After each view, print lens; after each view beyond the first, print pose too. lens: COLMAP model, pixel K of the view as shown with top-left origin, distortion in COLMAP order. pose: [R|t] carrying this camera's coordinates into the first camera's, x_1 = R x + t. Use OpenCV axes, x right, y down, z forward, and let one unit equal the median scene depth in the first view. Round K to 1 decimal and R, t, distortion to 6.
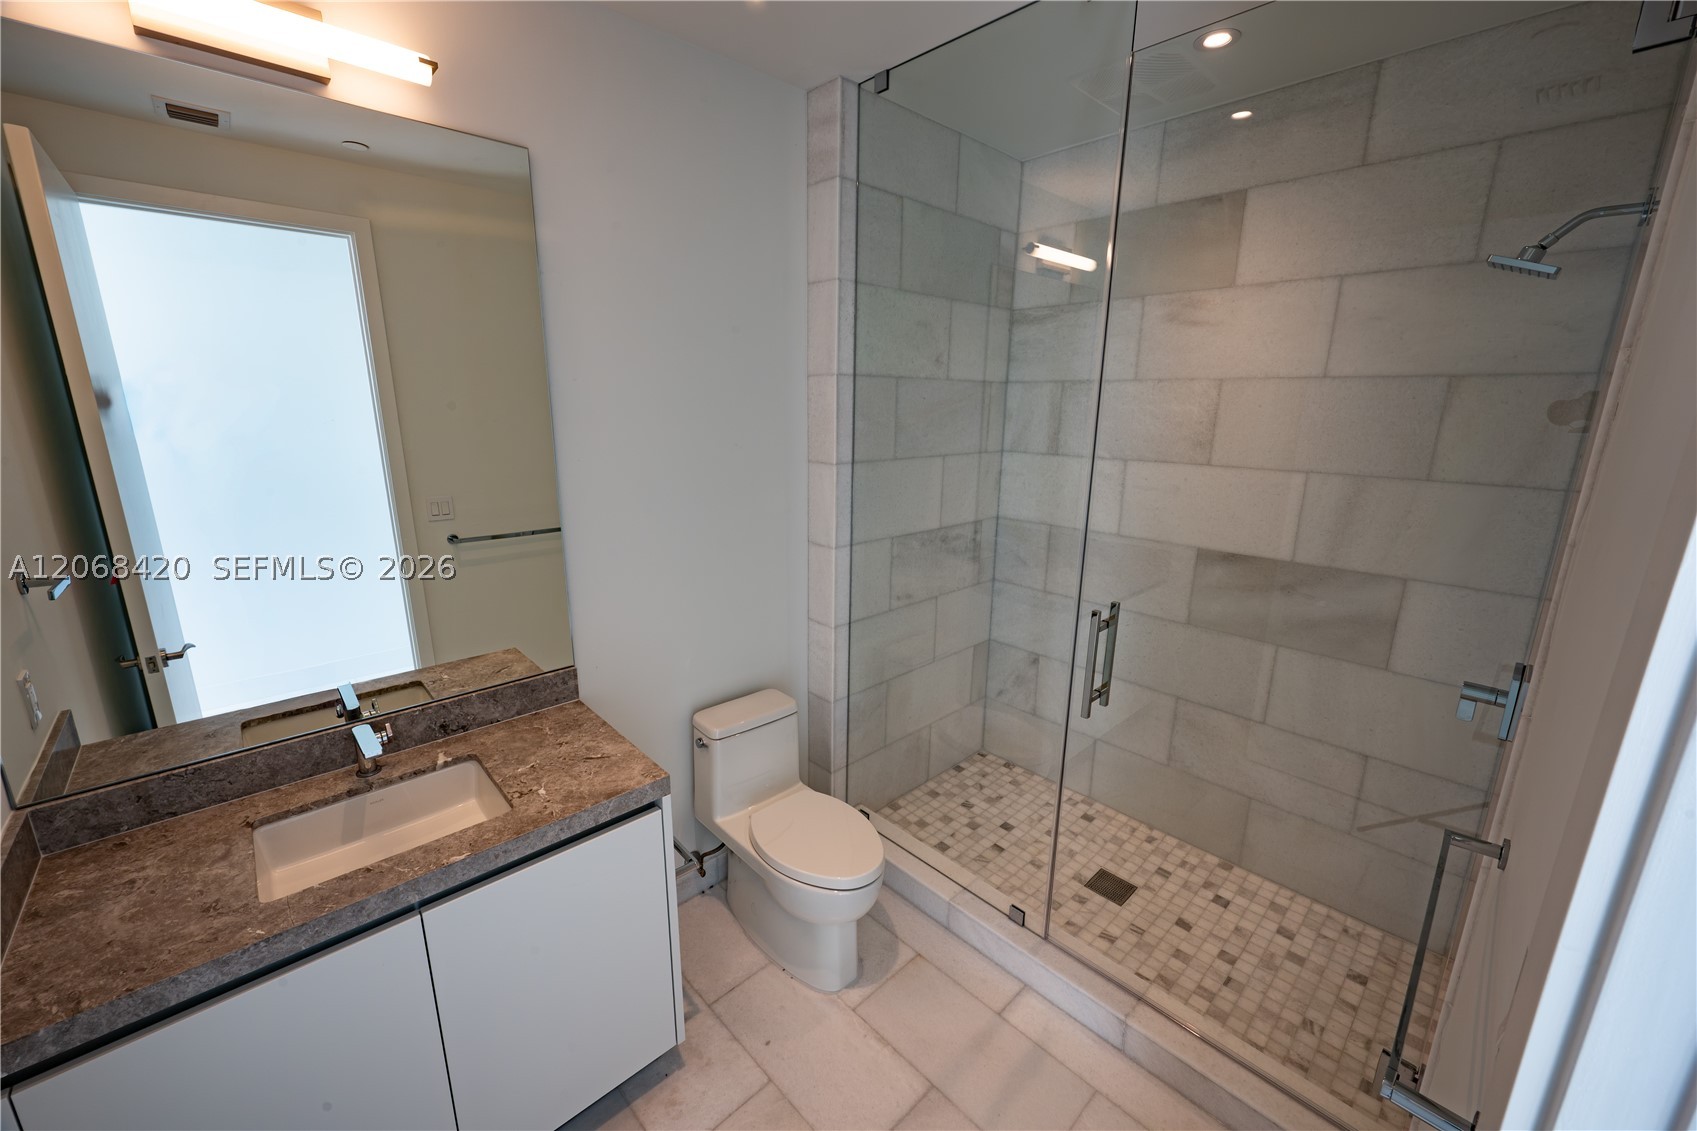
lens RADIAL K [[663.5, 0, 848.5], [0, 663.5, 565.5], [0, 0, 1]] dist [-0.001923, -0.000601]
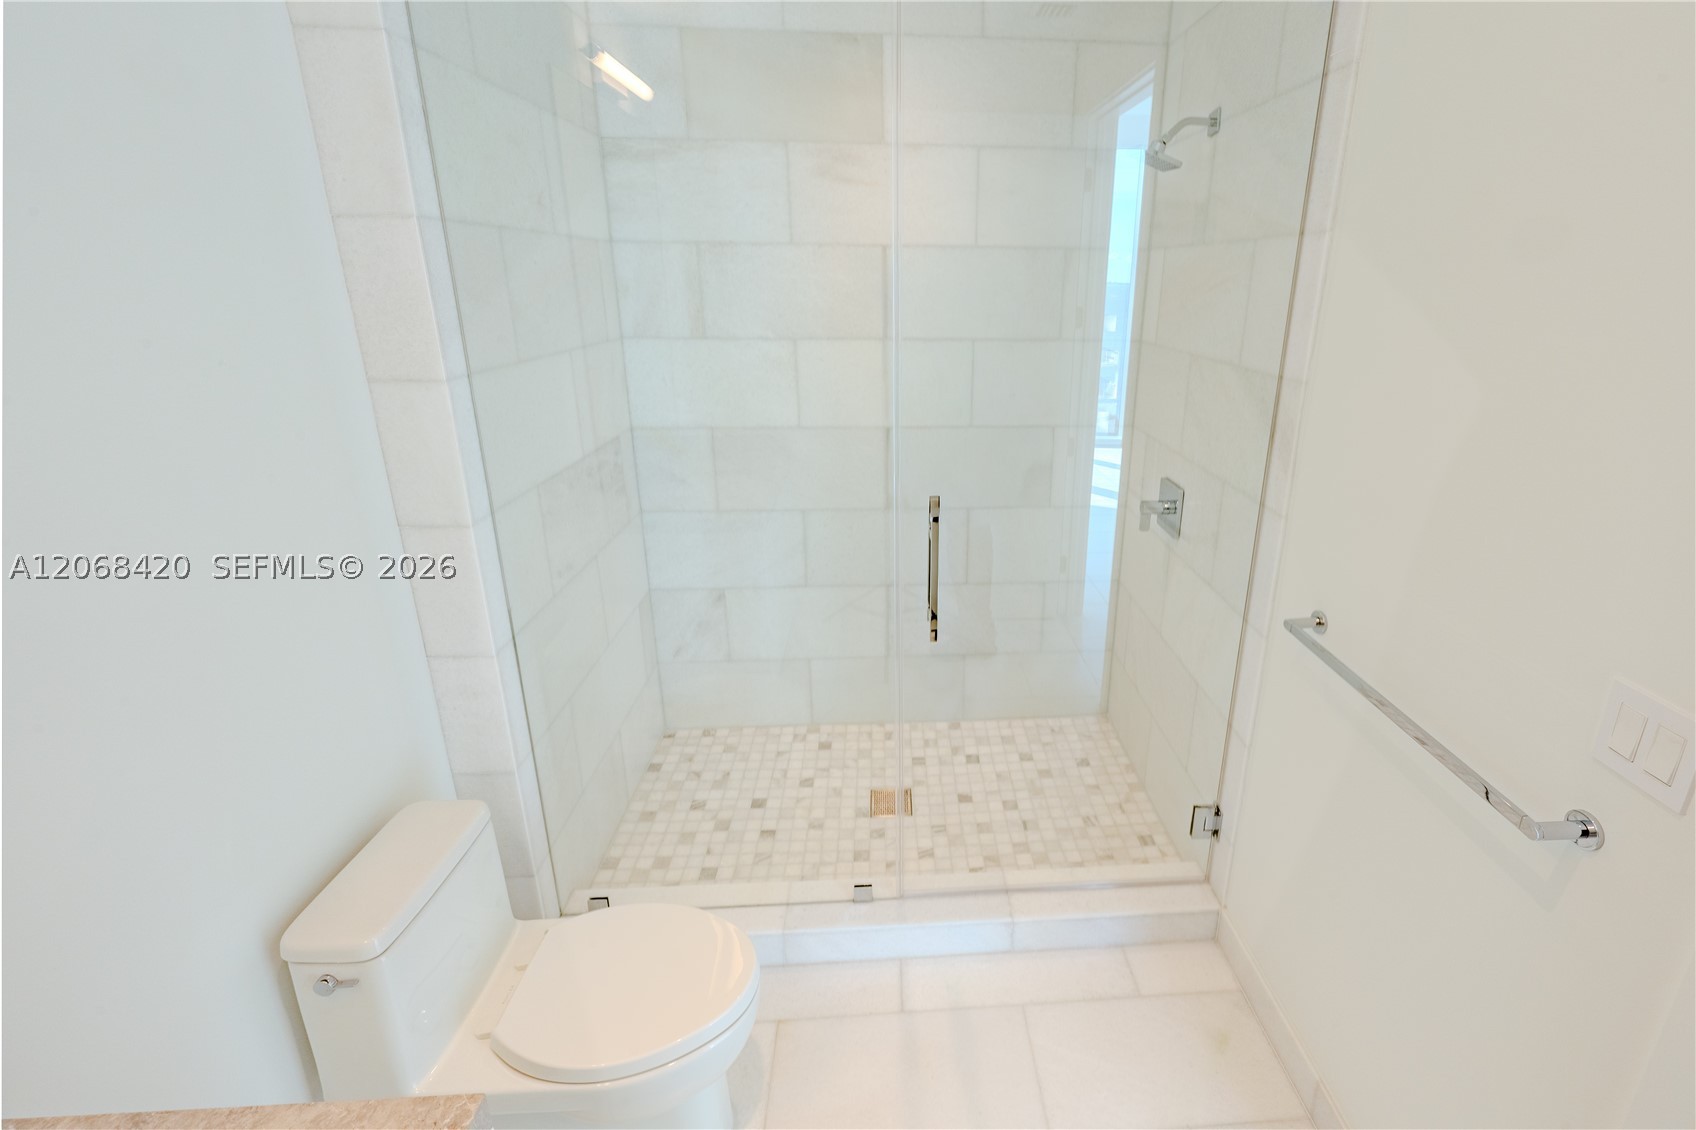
lens RADIAL K [[732.2, 0, 934.4], [0, 732.2, 504.9], [0, 0, 1]] dist [0.002391, -0.000355]
pose [[0.633484, -0.232764, 0.737915, -0.225716], [0.179819, 0.971856, 0.152186, -0.065994], [-0.752571, 0.036283, 0.657511, 0.264337]]
